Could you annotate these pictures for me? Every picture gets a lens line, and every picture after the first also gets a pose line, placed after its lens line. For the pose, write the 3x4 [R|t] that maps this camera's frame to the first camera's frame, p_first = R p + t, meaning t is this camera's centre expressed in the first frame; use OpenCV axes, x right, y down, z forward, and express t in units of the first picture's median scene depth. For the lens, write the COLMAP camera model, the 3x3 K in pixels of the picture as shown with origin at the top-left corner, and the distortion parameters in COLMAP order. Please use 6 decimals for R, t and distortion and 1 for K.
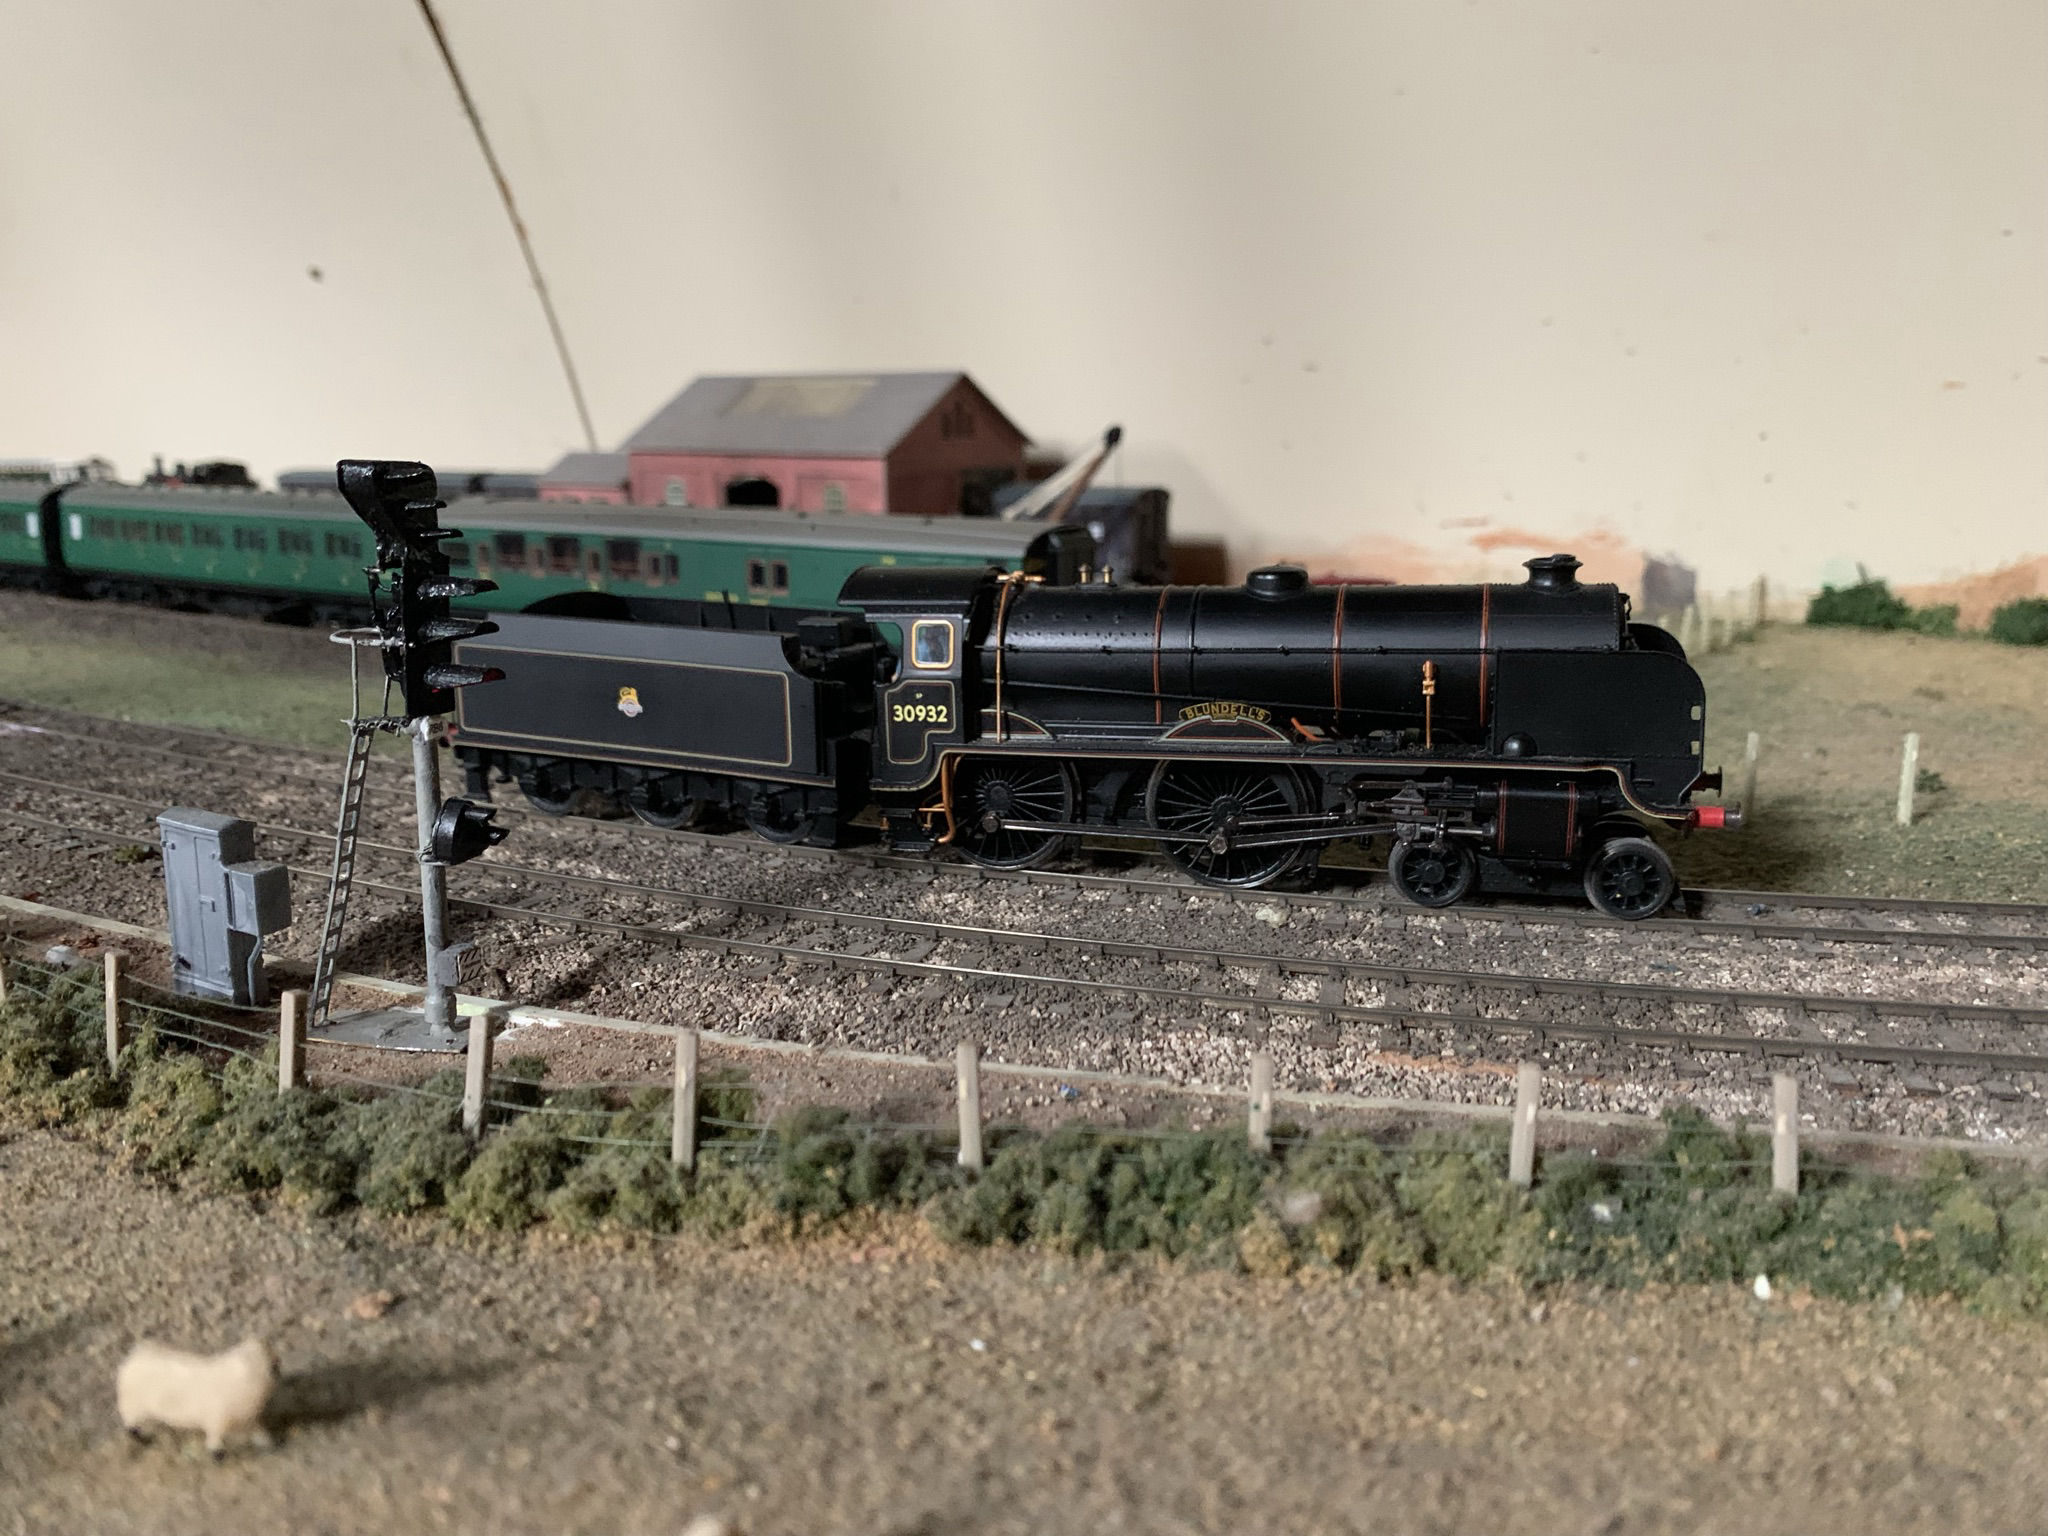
lens RADIAL K [[1602.5, 0, 1030.9], [0, 1602.5, 734.5], [0, 0, 1]] dist [0.000867, -0.020833]
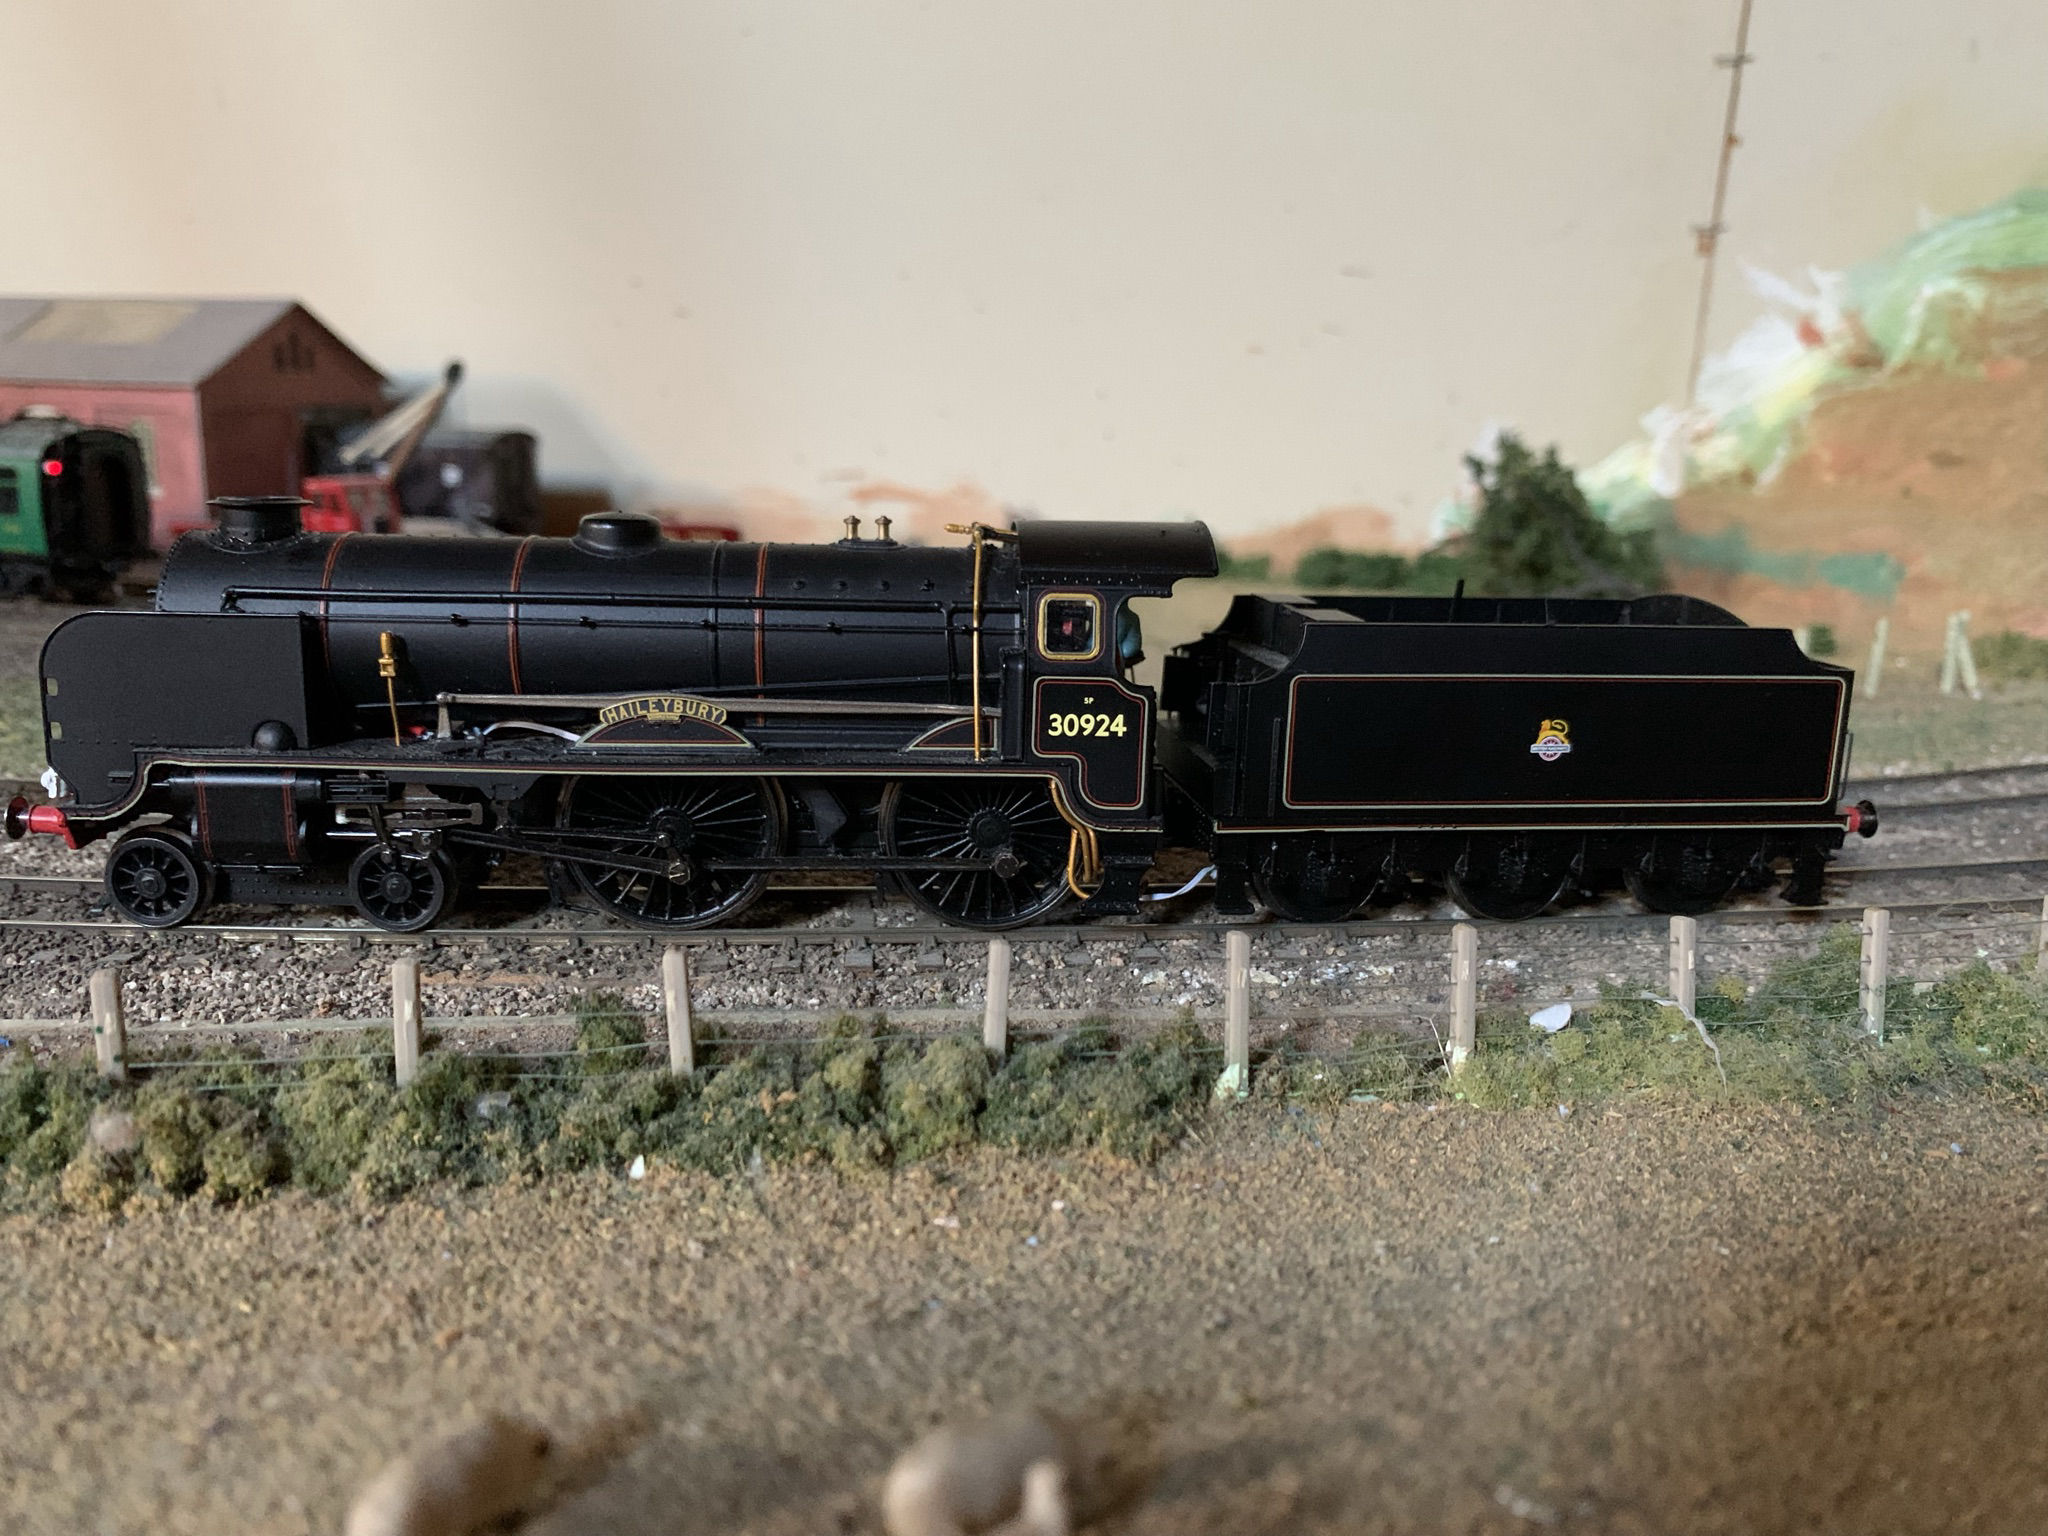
lens RADIAL K [[1602.5, 0, 1041.0], [0, 1602.5, 754.0], [0, 0, 1]] dist [0.000867, -0.020833]
pose [[0.957047, -0.034993, 0.287814, 0.385869], [0.027214, 0.999149, 0.030985, 0.063218], [-0.288654, -0.021822, 0.957185, -0.005497]]
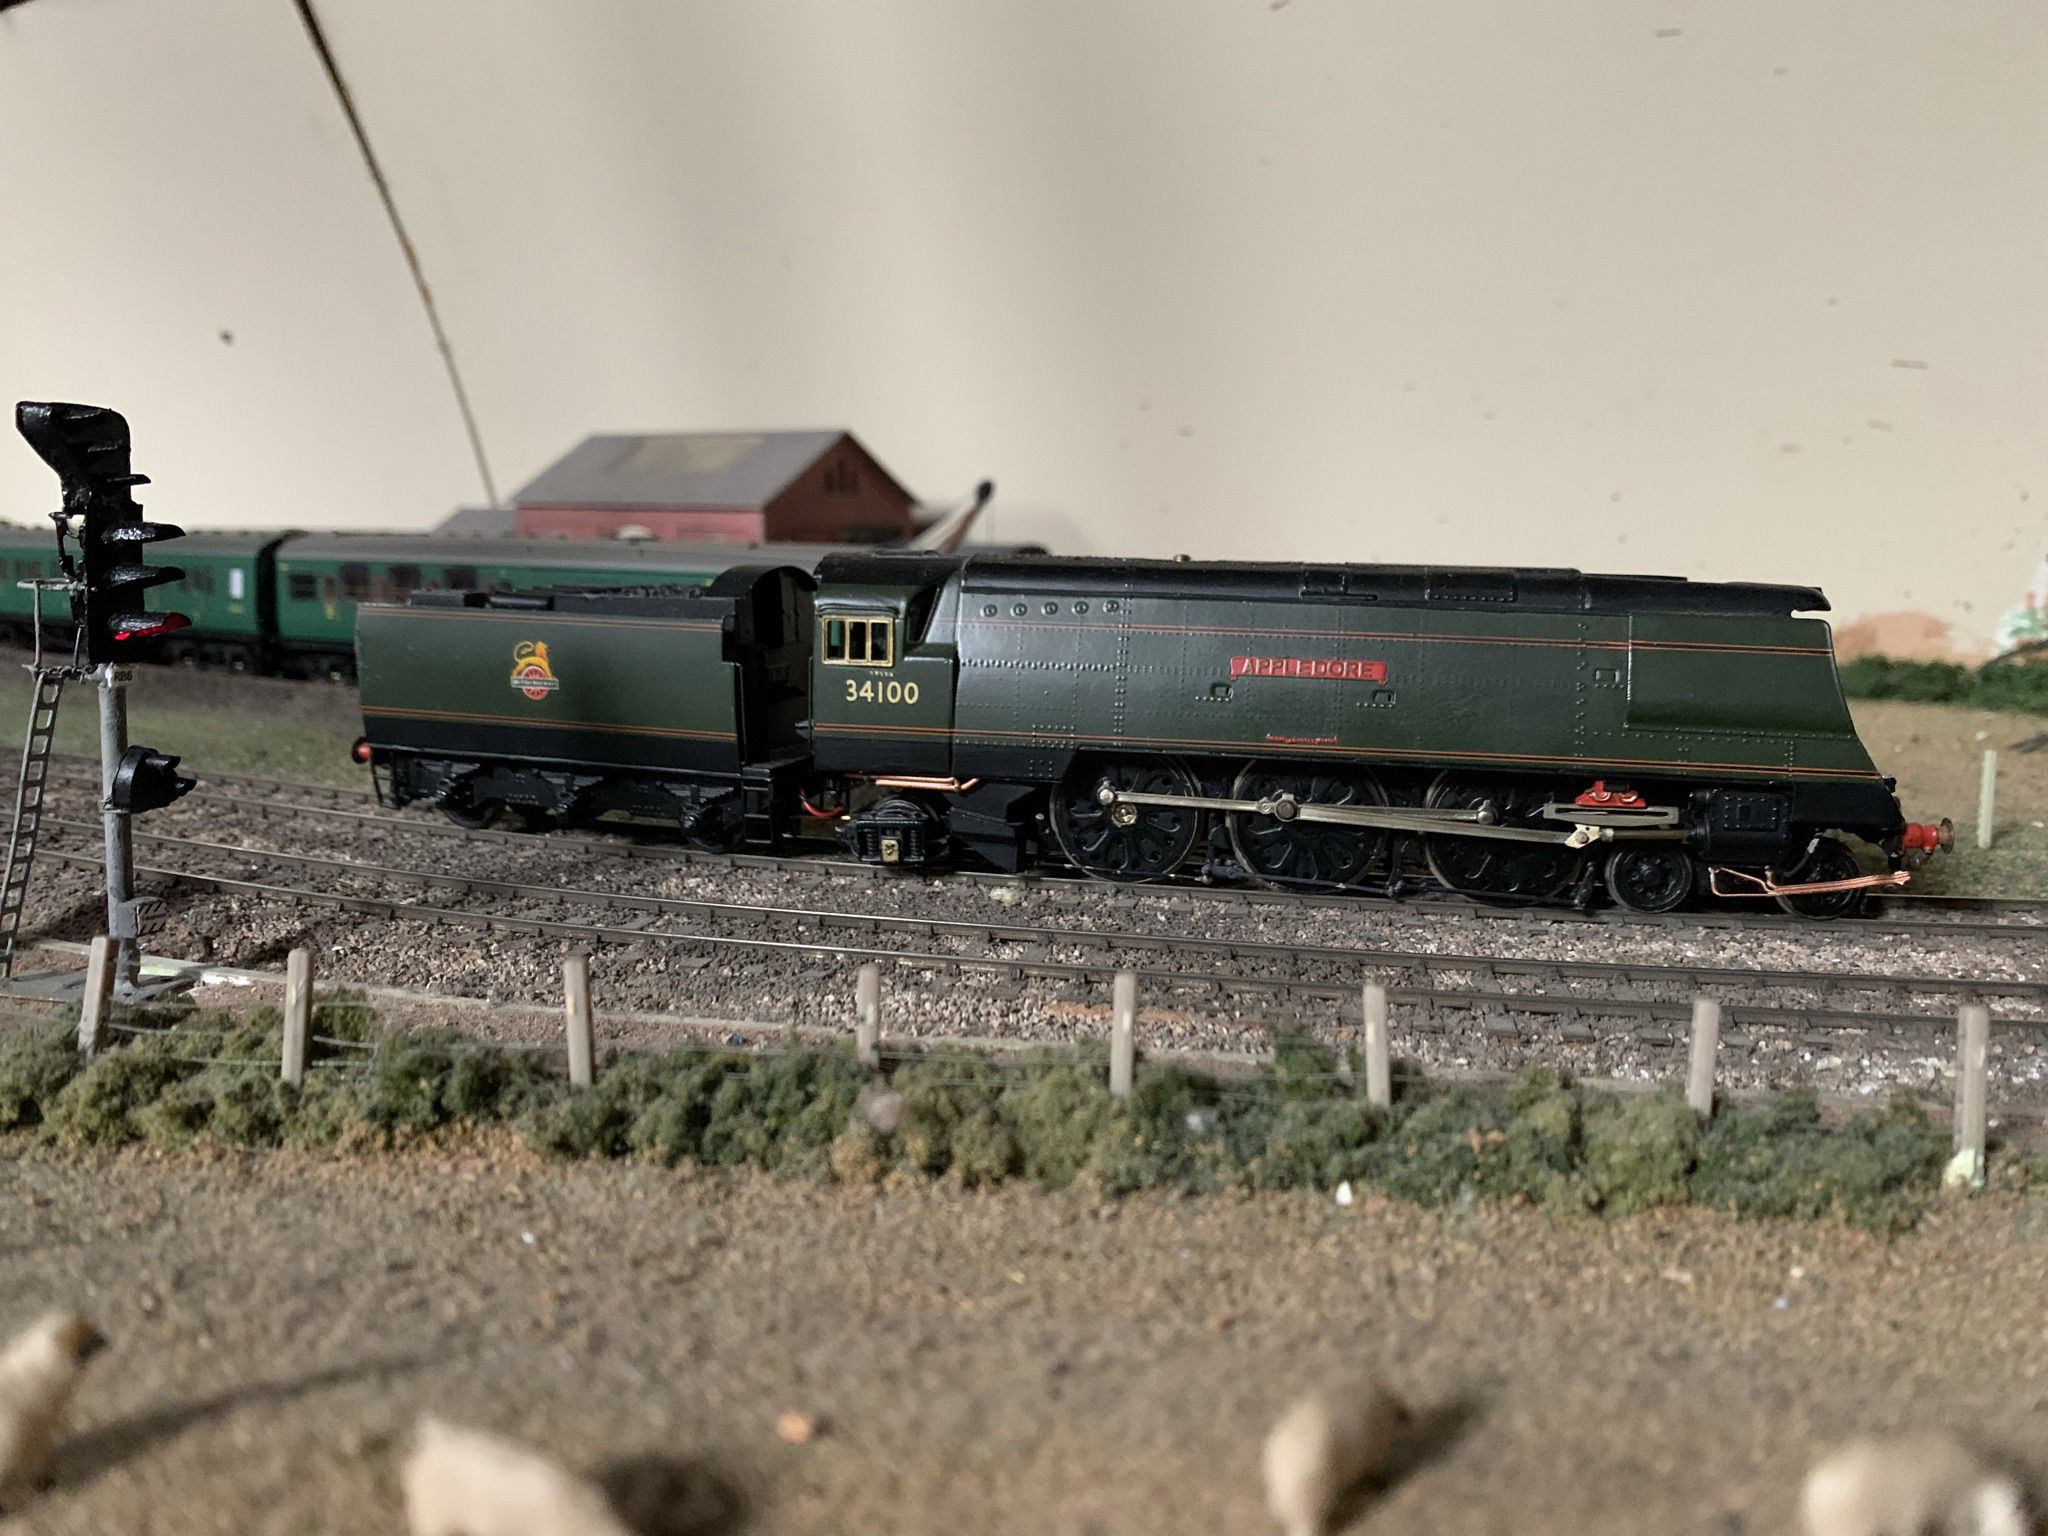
lens RADIAL K [[1602.5, 0, 1040.1], [0, 1602.5, 733.0], [0, 0, 1]] dist [0.000867, -0.020833]
pose [[0.999498, 0.010549, 0.029883, 0.216052], [-0.008657, 0.997992, -0.062739, 0.113257], [-0.030485, 0.062449, 0.997582, -0.009476]]
